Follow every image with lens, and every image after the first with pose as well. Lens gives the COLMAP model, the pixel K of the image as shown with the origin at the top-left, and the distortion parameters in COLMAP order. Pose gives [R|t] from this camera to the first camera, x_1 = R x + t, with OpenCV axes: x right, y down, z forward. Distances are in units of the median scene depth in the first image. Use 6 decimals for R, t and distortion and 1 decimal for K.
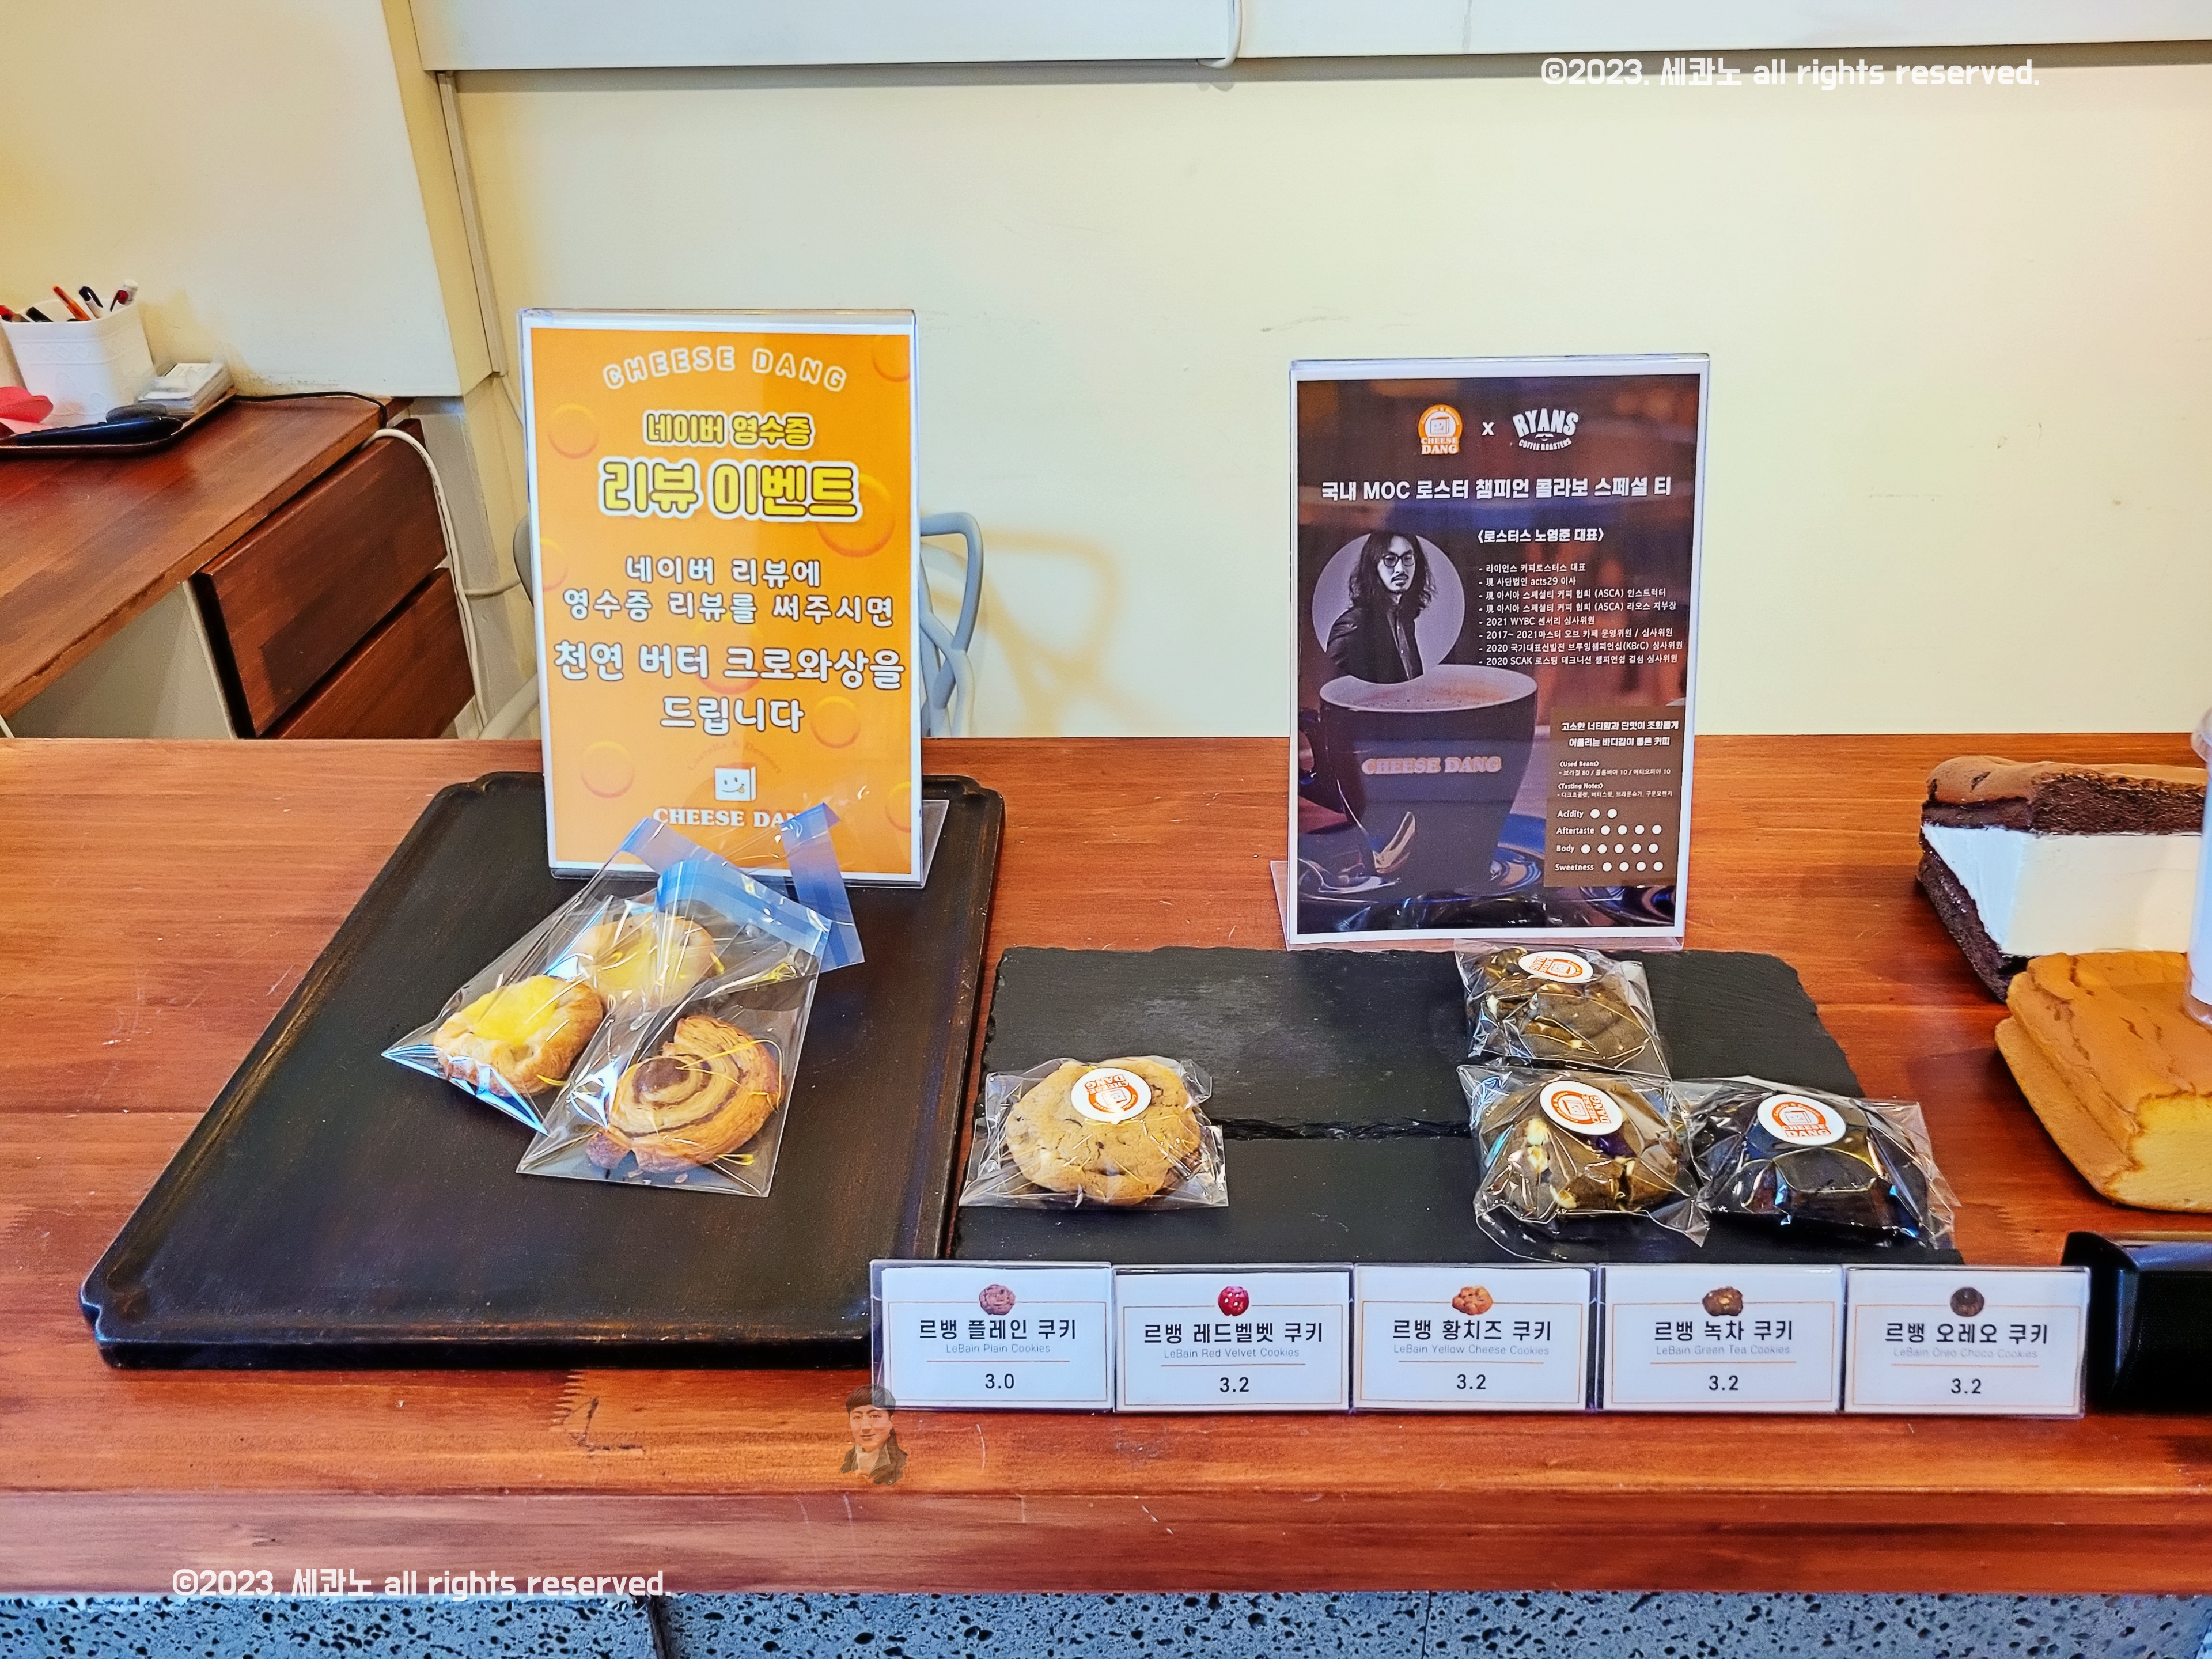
lens RADIAL K [[1648.6, 0, 1113.4], [0, 1648.6, 824.6], [0, 0, 1]] dist [0.000104, -0.003449]
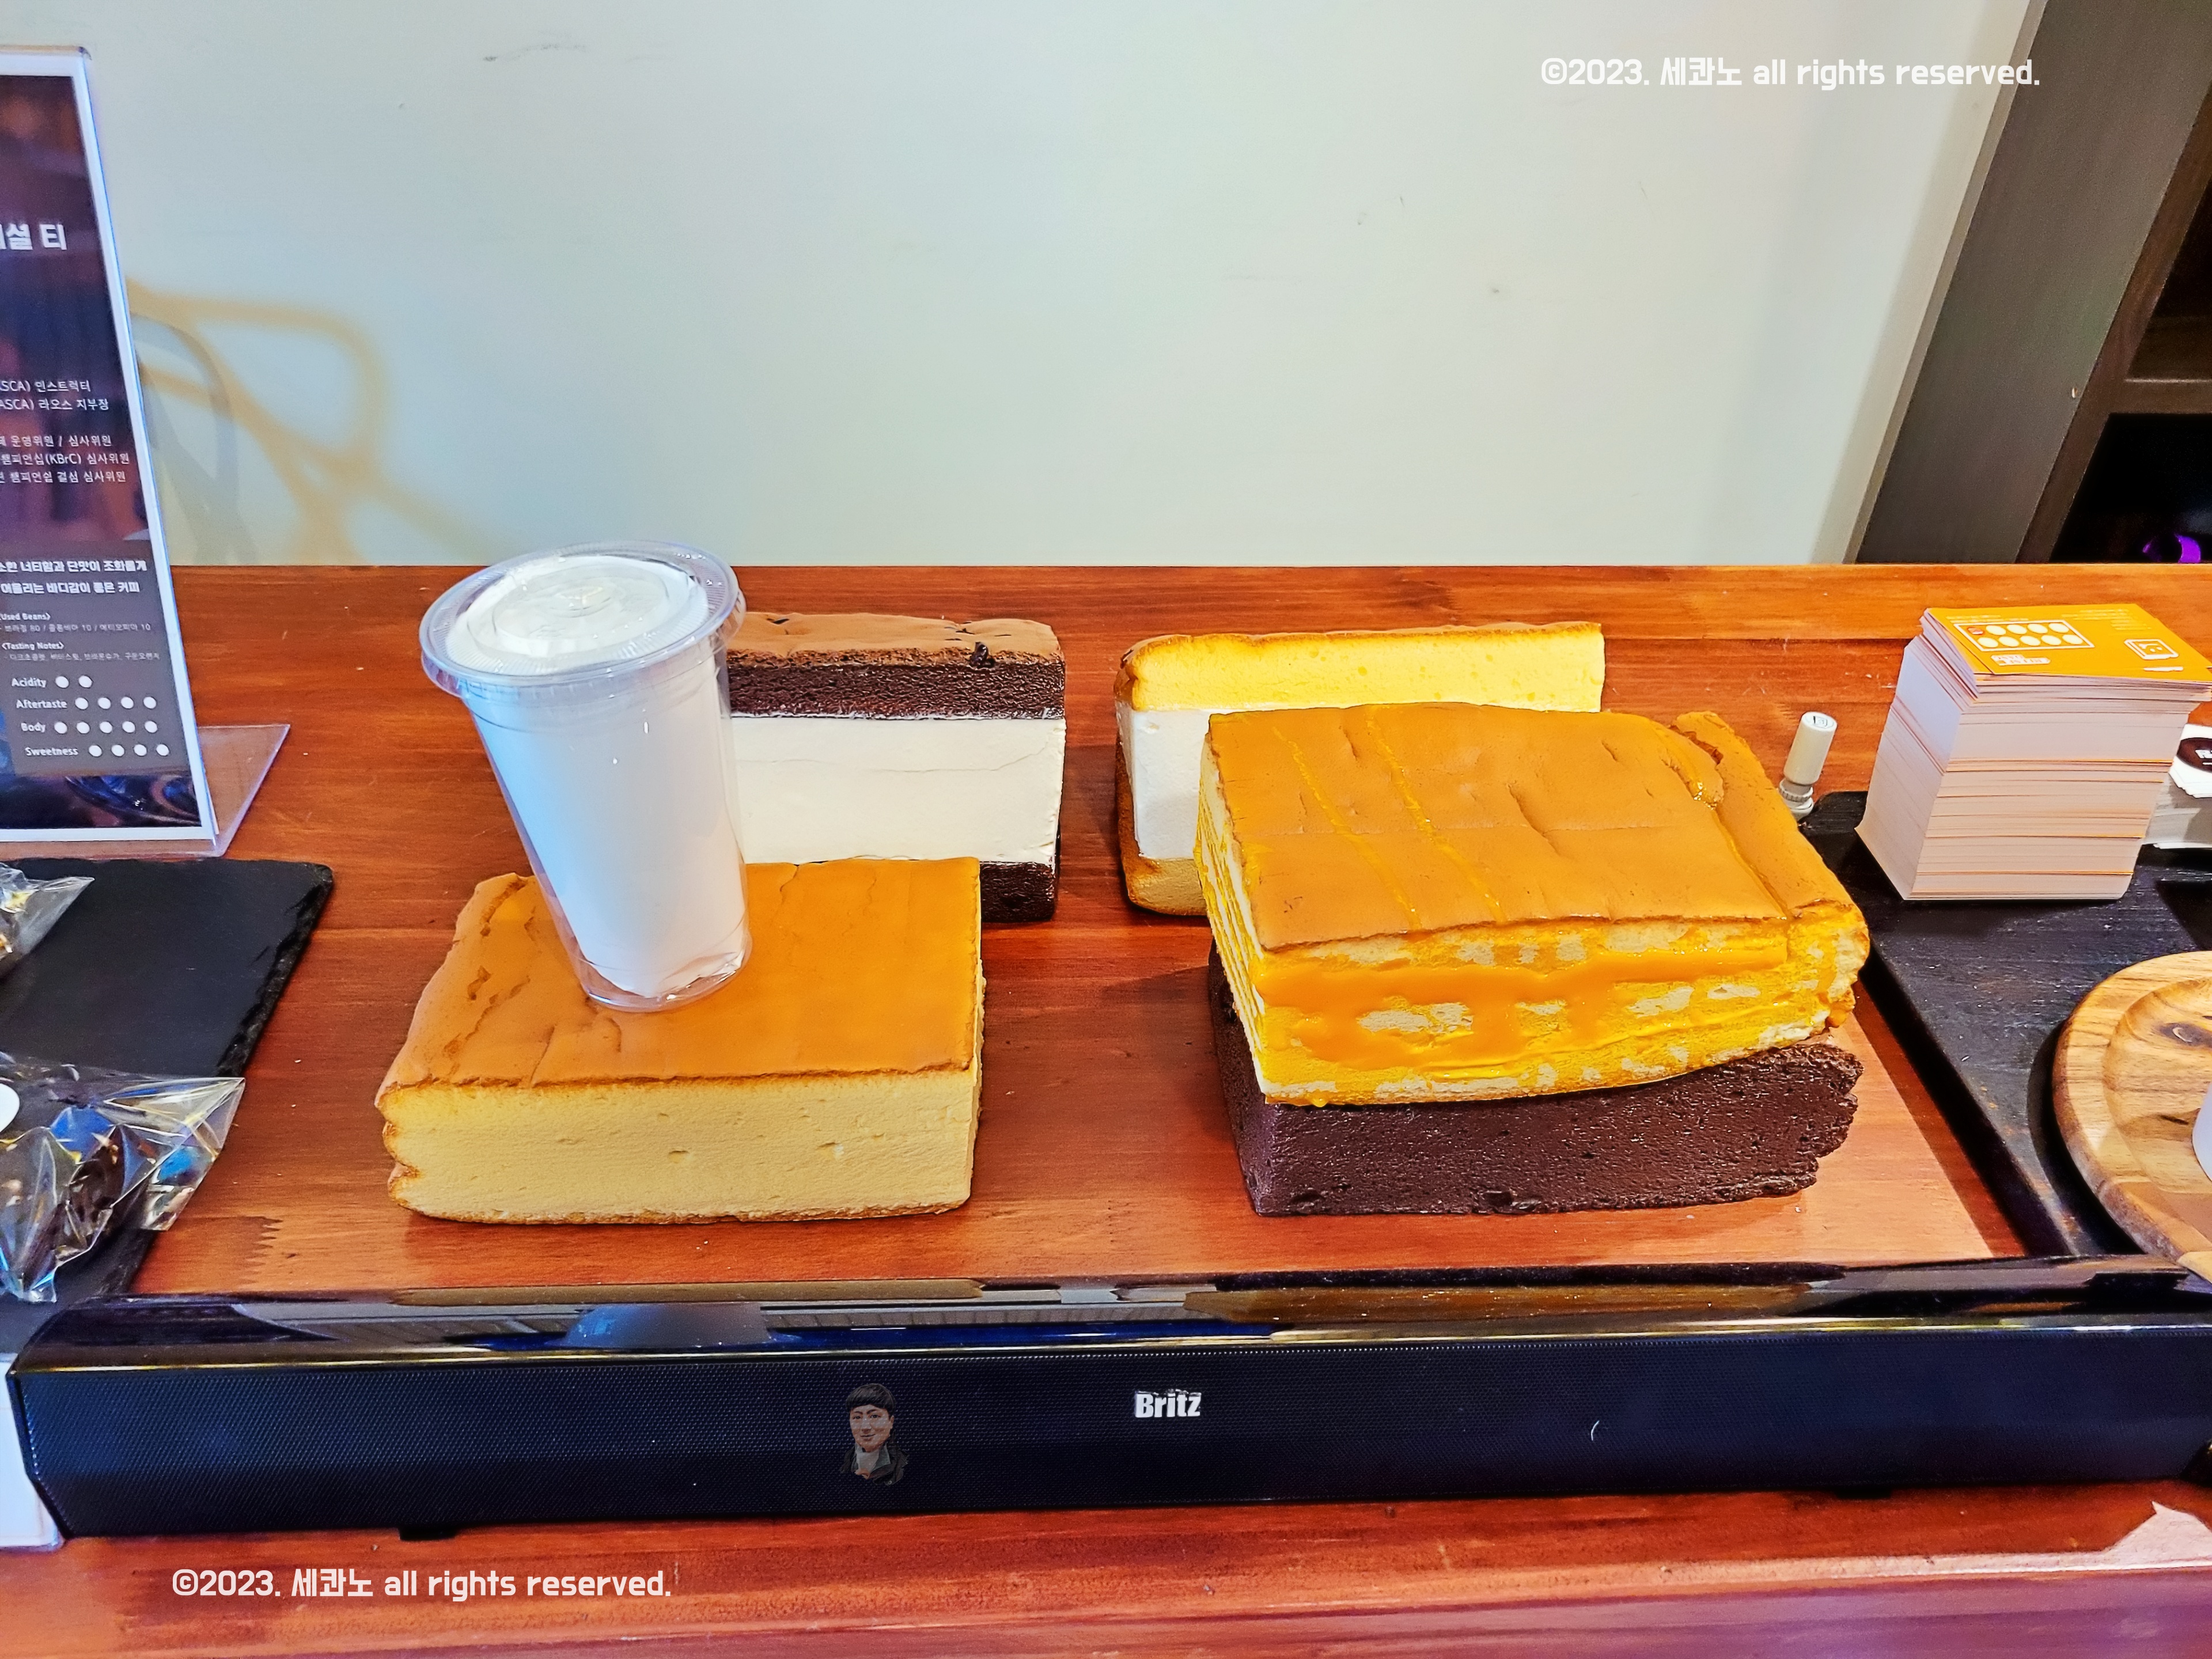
lens RADIAL K [[1648.6, 0, 1109.1], [0, 1648.6, 825.4], [0, 0, 1]] dist [0.000104, -0.003449]
pose [[0.995962, -0.008366, 0.089390, 0.713625], [-0.002902, 0.992128, 0.125194, -0.038001], [-0.089734, -0.124947, 0.988097, 0.197412]]
